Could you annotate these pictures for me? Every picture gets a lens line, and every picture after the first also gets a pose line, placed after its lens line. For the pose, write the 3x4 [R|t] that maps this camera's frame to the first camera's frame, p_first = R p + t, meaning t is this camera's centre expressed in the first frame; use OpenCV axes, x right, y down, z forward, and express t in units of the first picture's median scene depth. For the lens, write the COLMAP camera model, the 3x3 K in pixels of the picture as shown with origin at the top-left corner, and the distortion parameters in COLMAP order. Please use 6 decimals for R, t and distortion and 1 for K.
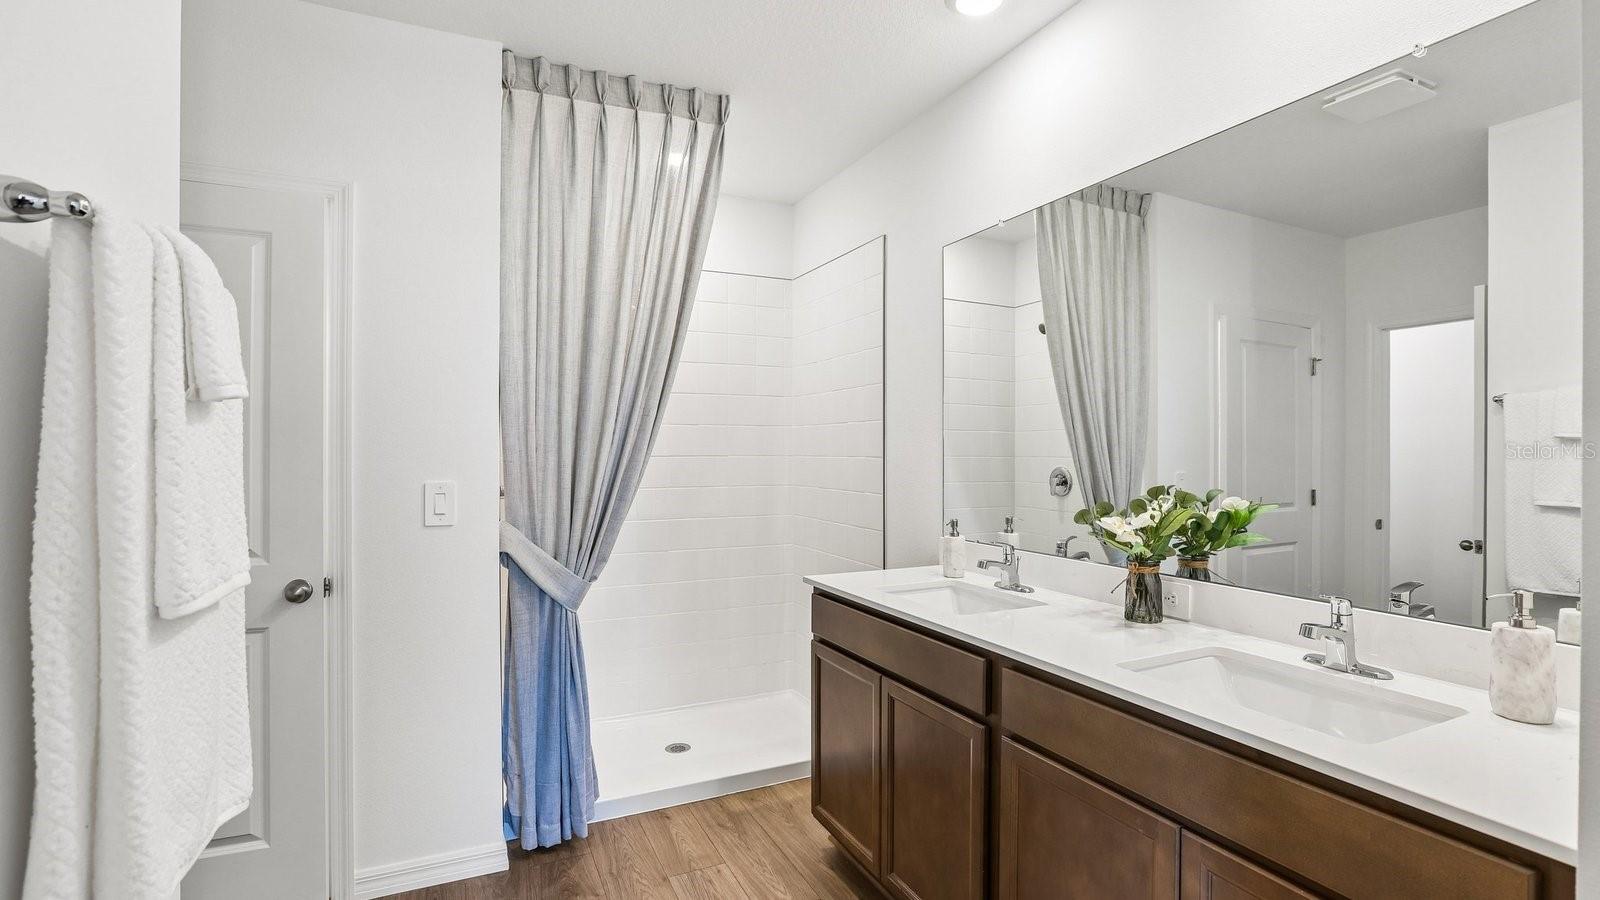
lens RADIAL K [[740.0, 0, 799.2], [0, 740.0, 451.6], [0, 0, 1]] dist [-0.045288, 0.023988]
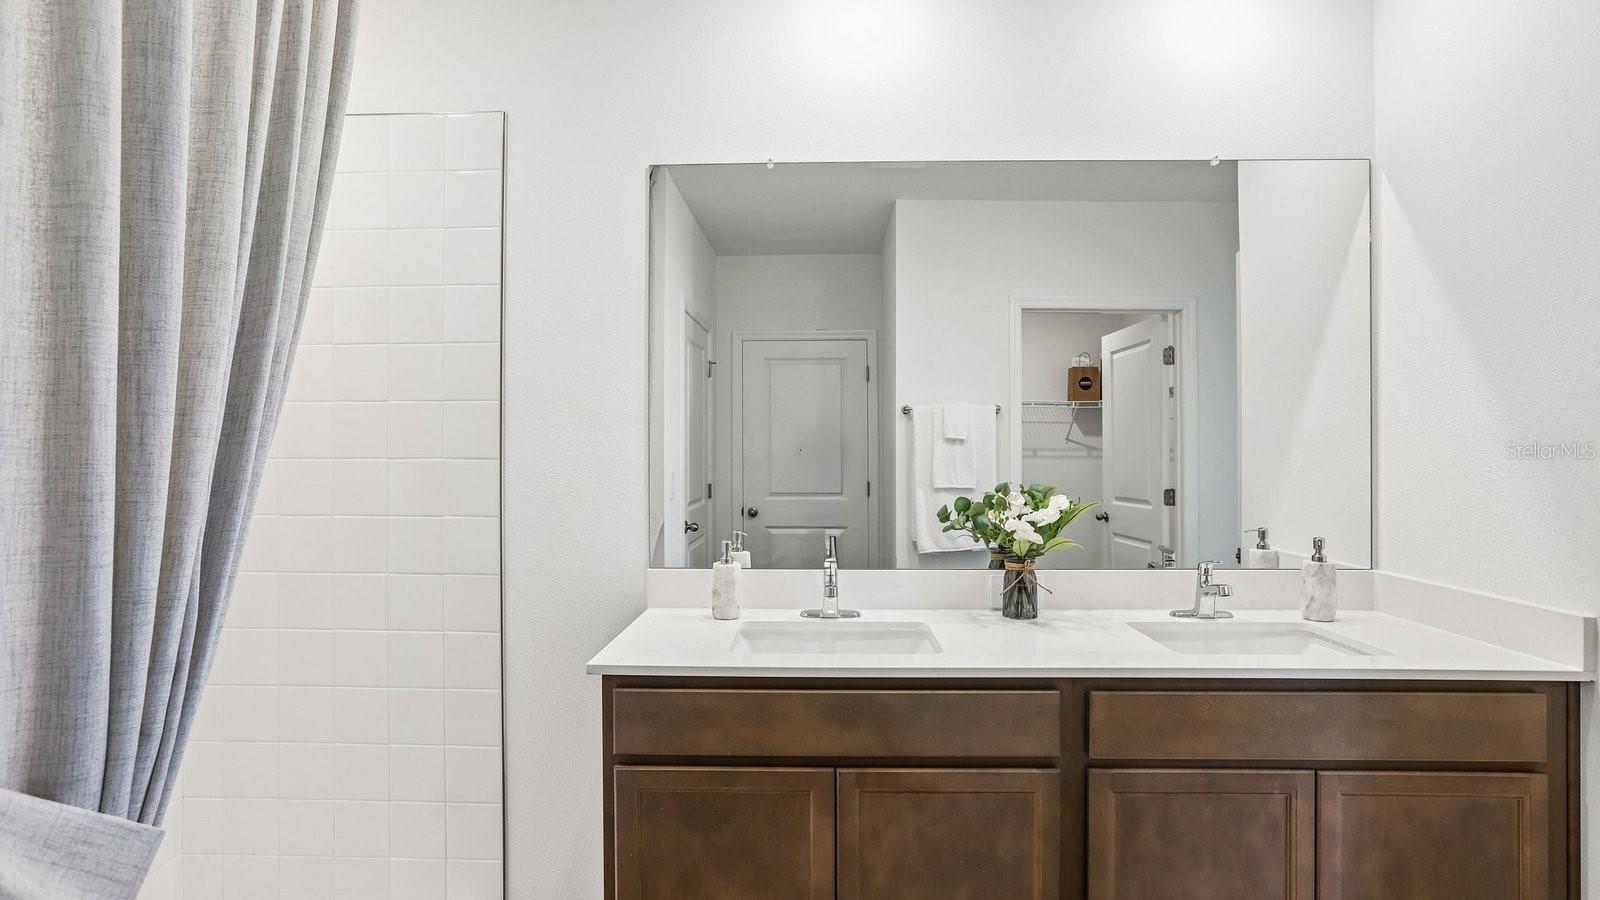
lens RADIAL K [[823.7, 0, 798.9], [0, 823.7, 447.0], [0, 0, 1]] dist [-0.062715, 0.055219]
pose [[0.446938, 0.003093, 0.894560, -0.687470], [-0.005798, 0.999983, -0.000561, -0.003254], [-0.894546, -0.004936, 0.446948, 0.779105]]
